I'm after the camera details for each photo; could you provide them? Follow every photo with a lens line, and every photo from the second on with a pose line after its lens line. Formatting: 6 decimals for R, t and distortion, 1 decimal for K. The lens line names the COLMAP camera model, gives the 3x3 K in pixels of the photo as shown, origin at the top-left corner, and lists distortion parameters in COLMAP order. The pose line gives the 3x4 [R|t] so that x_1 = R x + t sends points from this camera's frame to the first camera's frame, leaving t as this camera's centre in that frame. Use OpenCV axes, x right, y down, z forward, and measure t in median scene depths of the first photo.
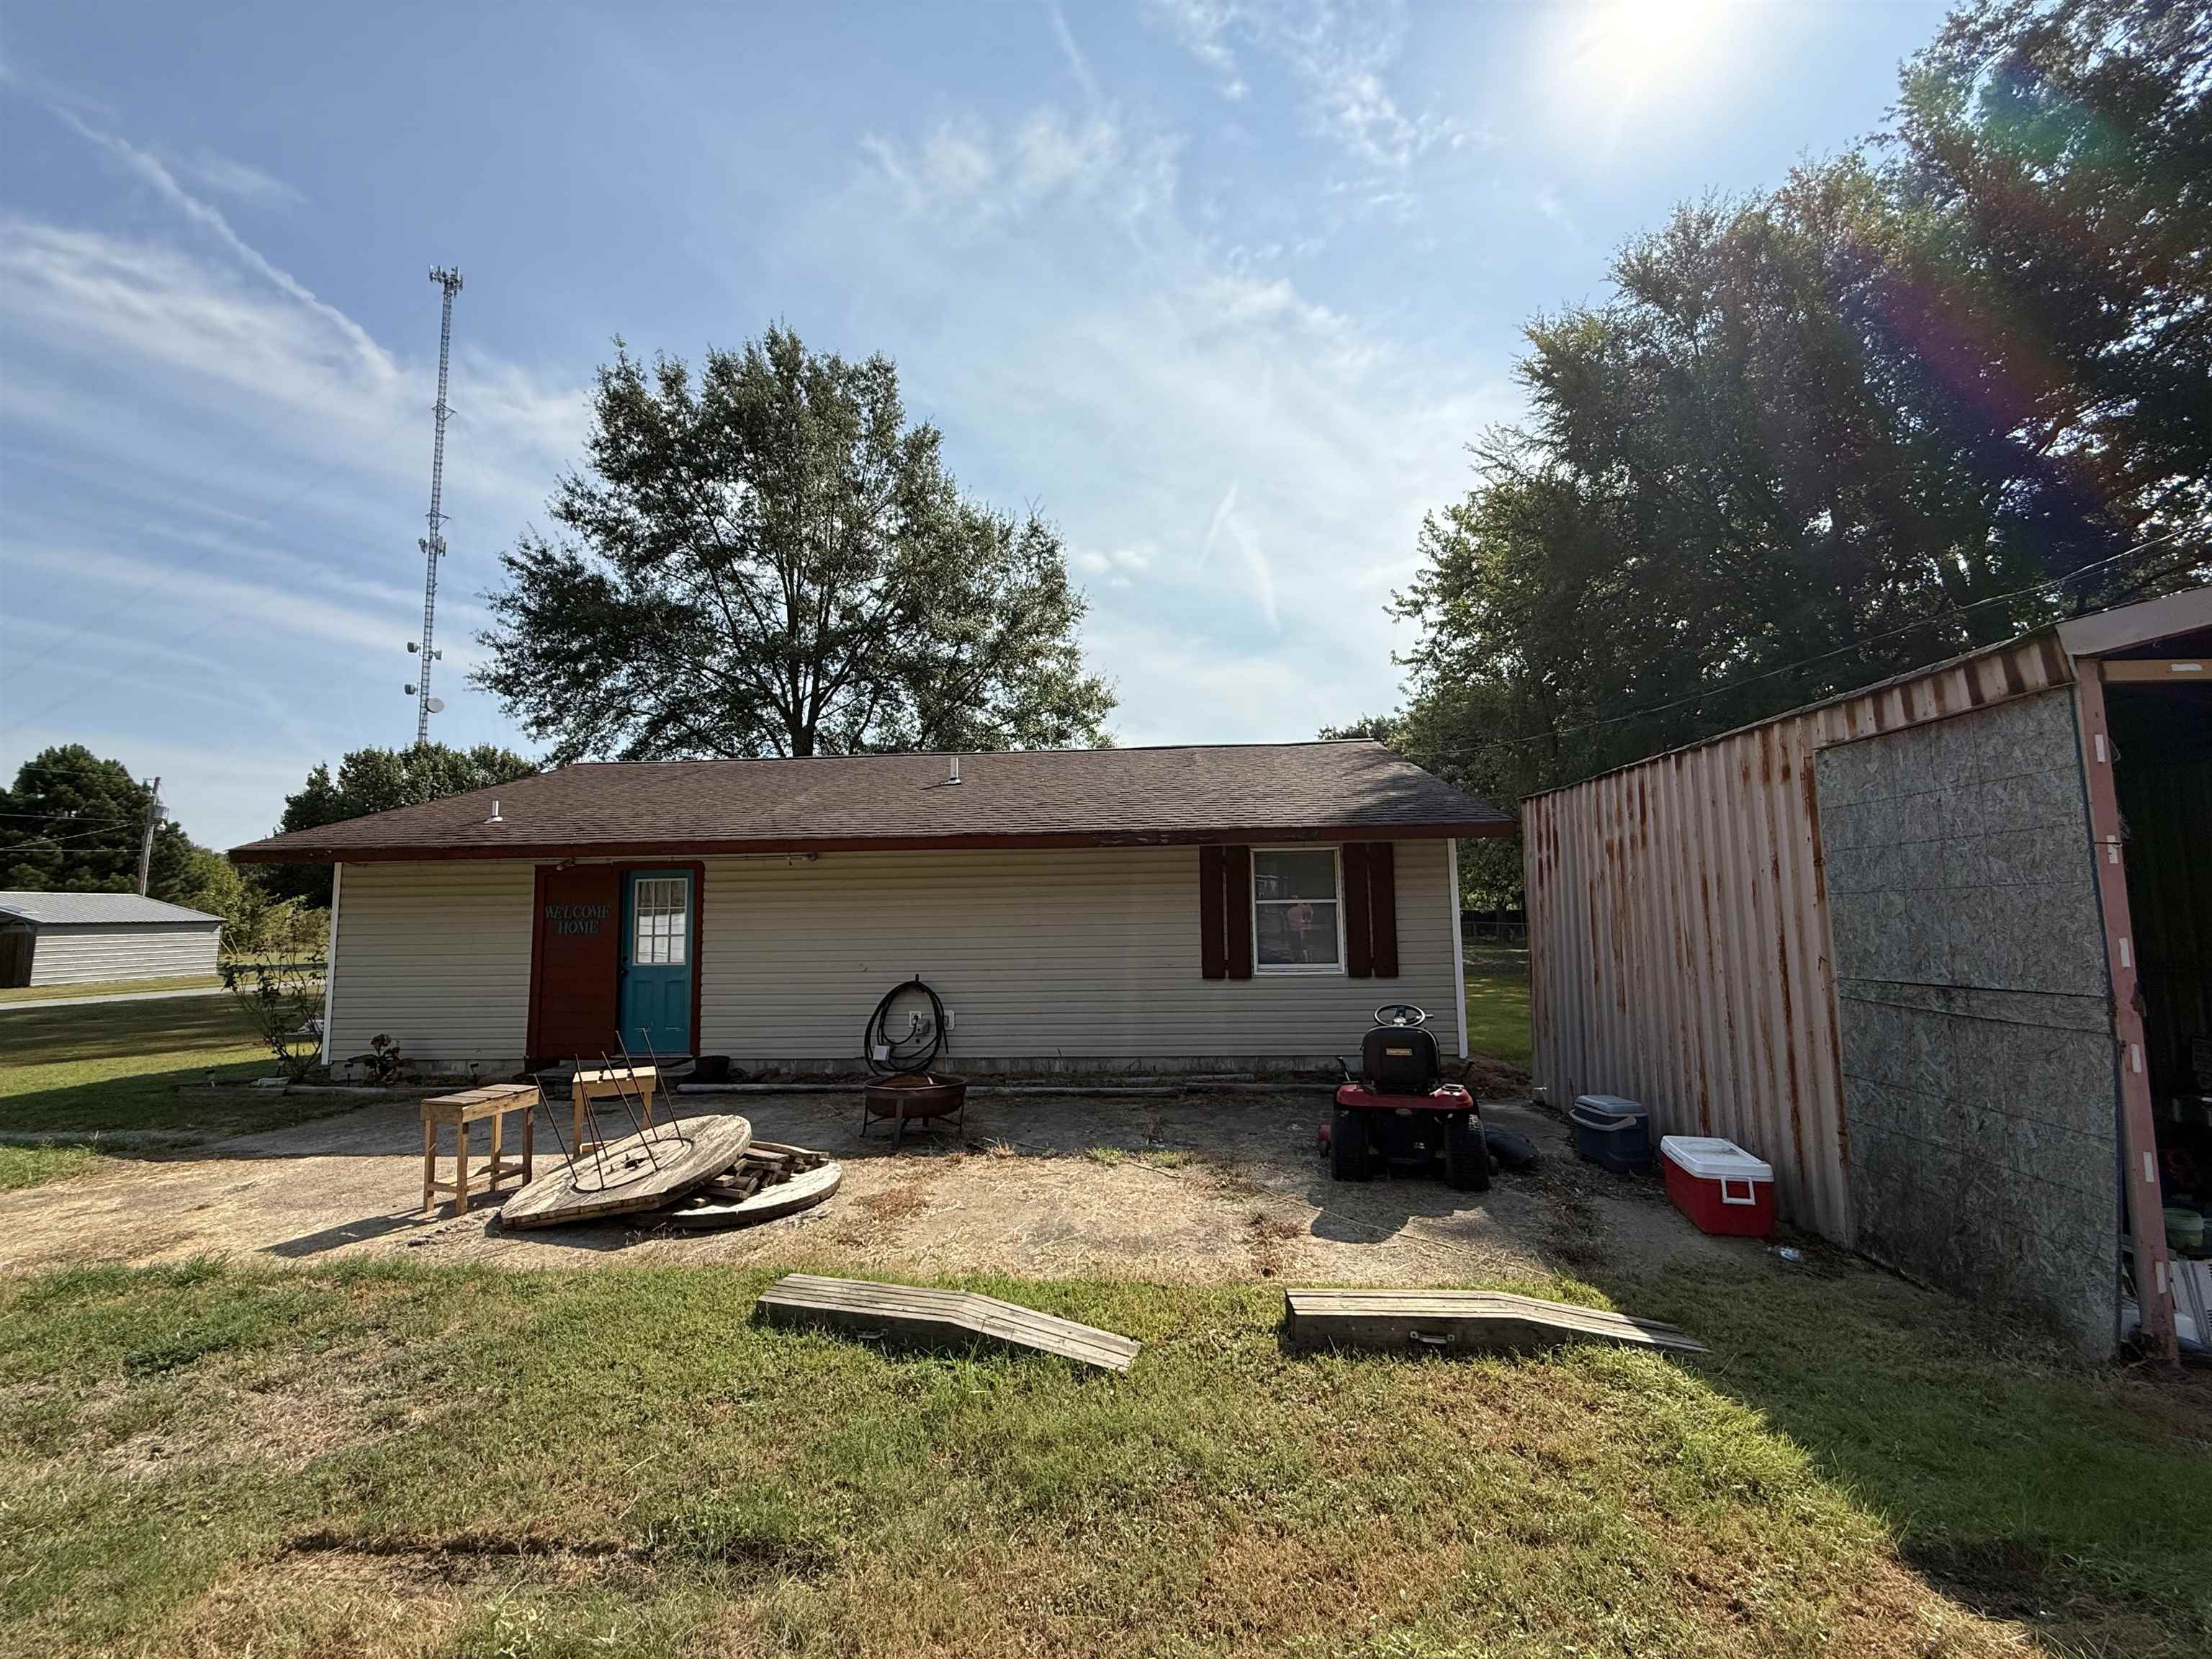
lens RADIAL K [[903.0, 0, 1106.0], [0, 903.0, 829.5], [0, 0, 1]] dist [-0.000945, -0.000384]
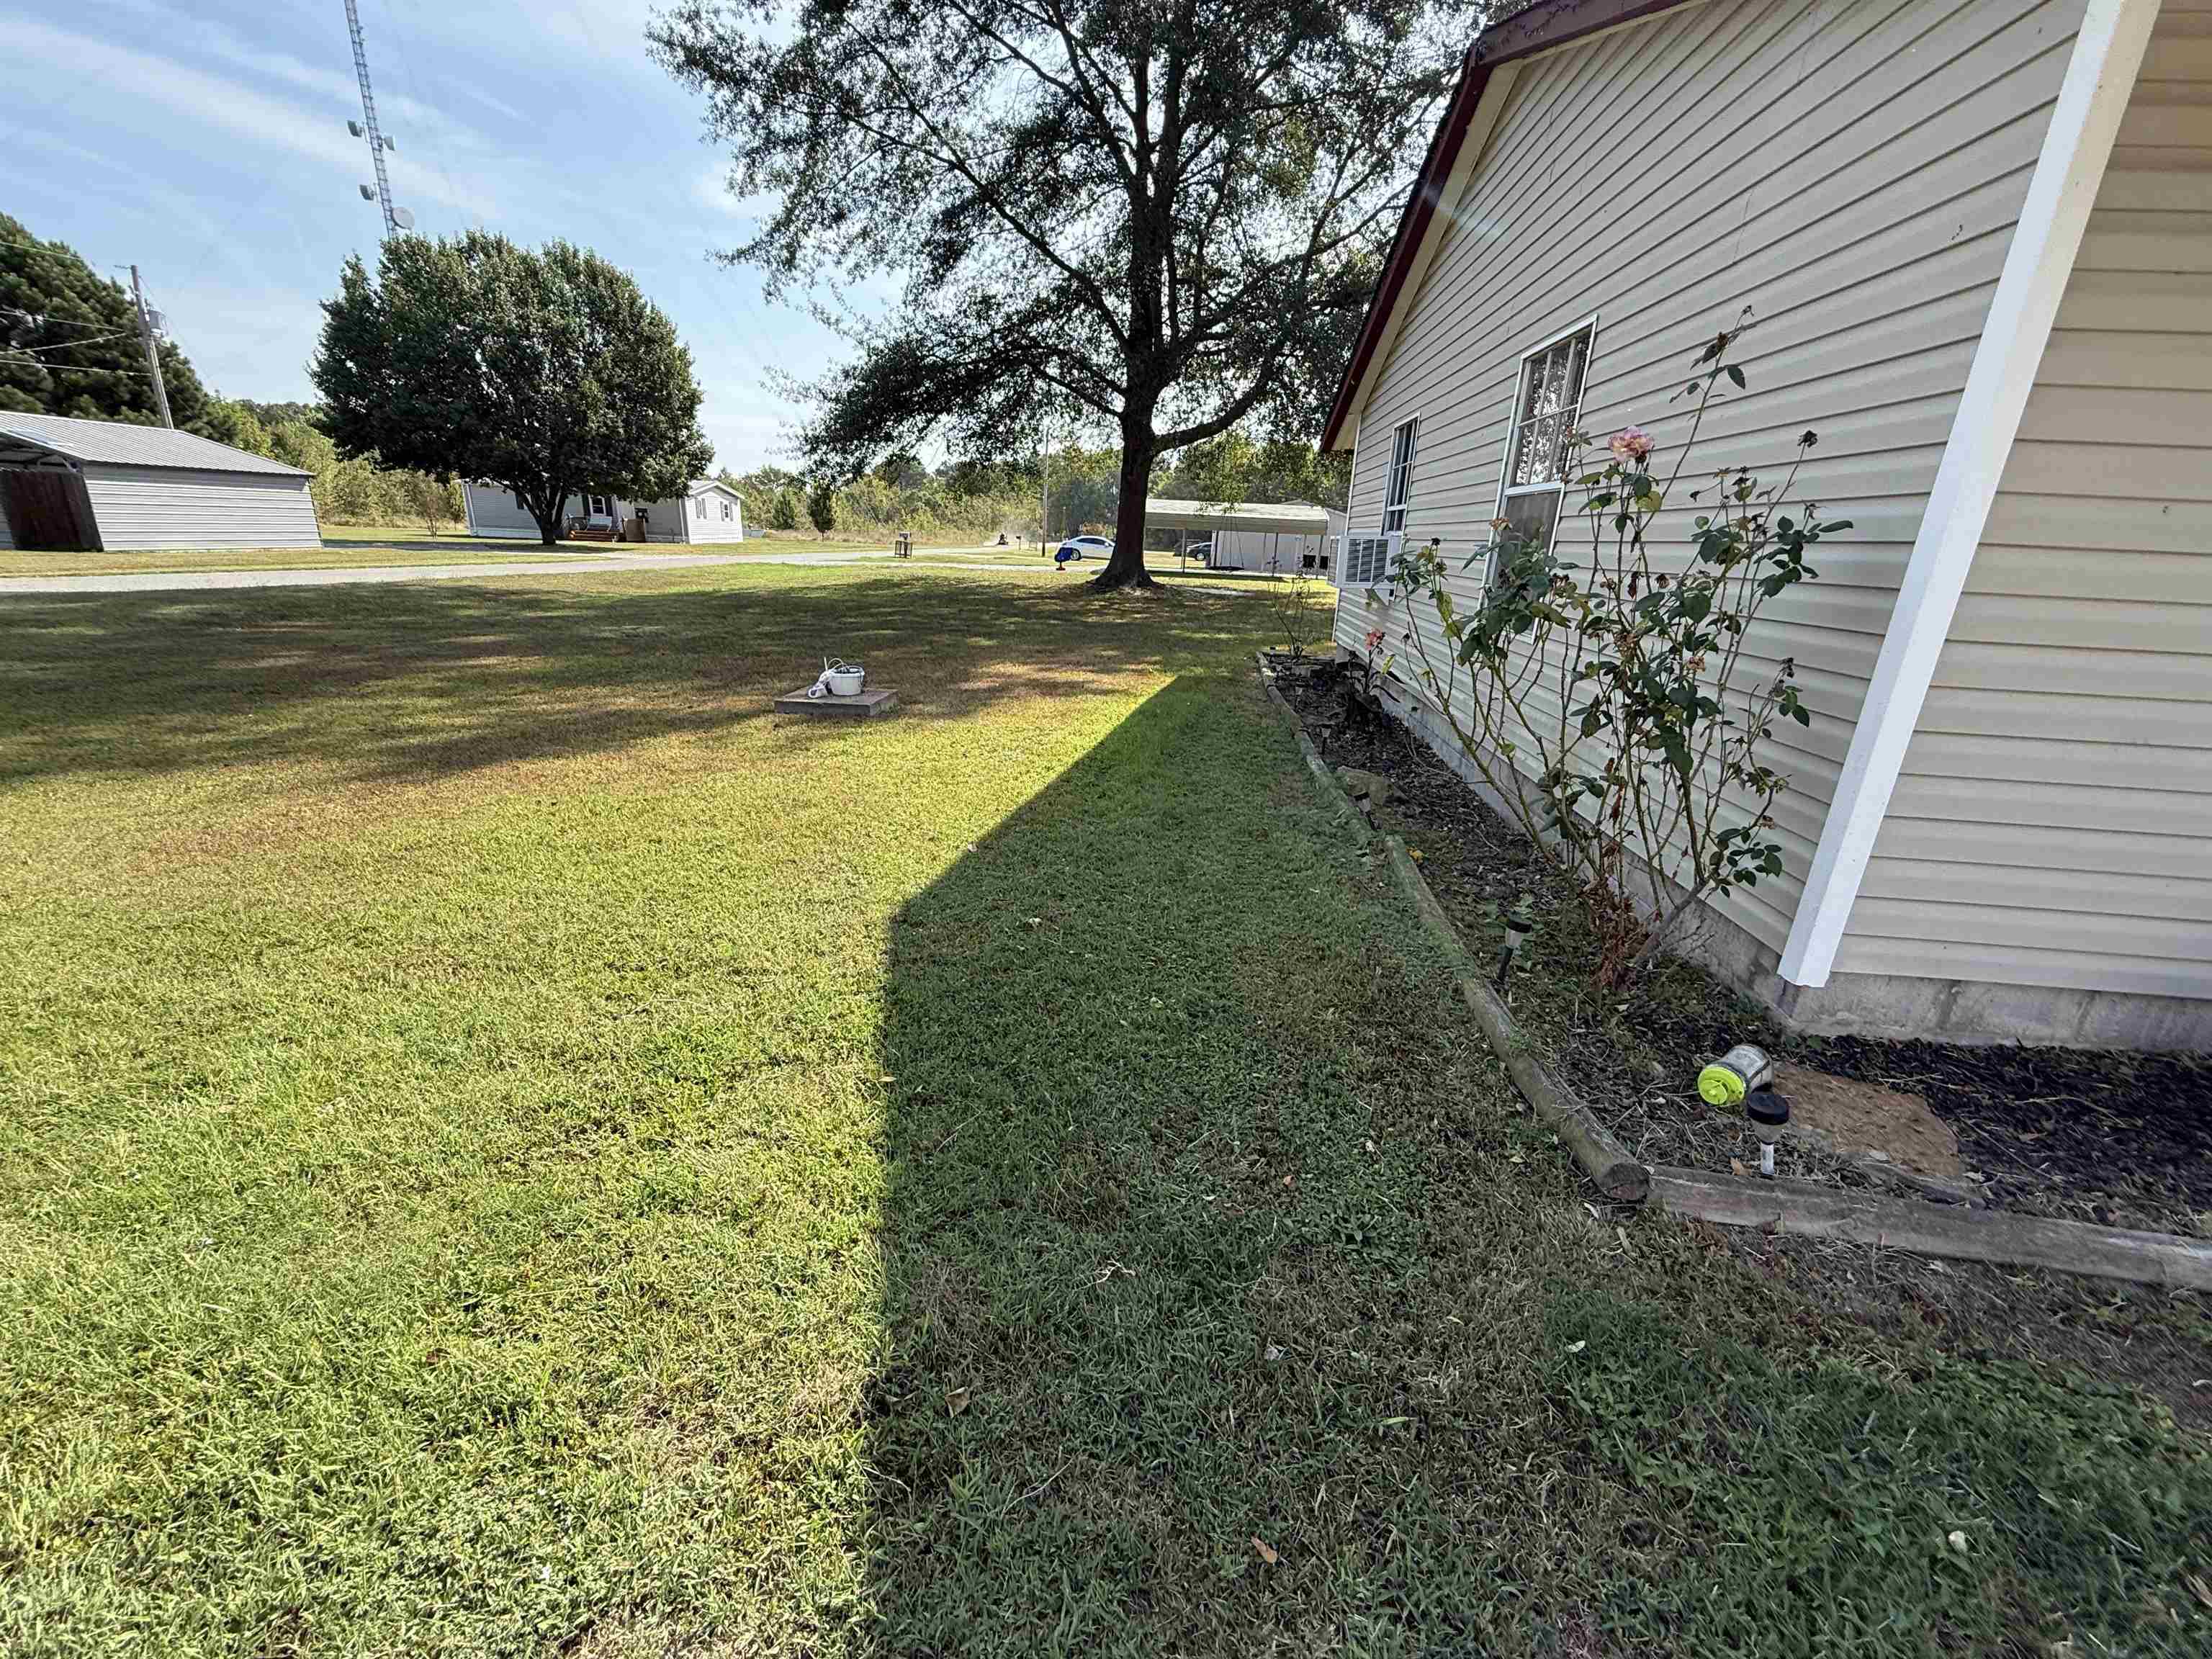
lens RADIAL K [[876.3, 0, 1106.8], [0, 876.3, 841.7], [0, 0, 1]] dist [0.000358, -0.001776]
pose [[0.998436, 0.055397, 0.007480, -0.236677], [-0.053500, 0.908217, 0.415066, 0.031908], [0.016200, -0.414817, 0.909760, 0.167850]]
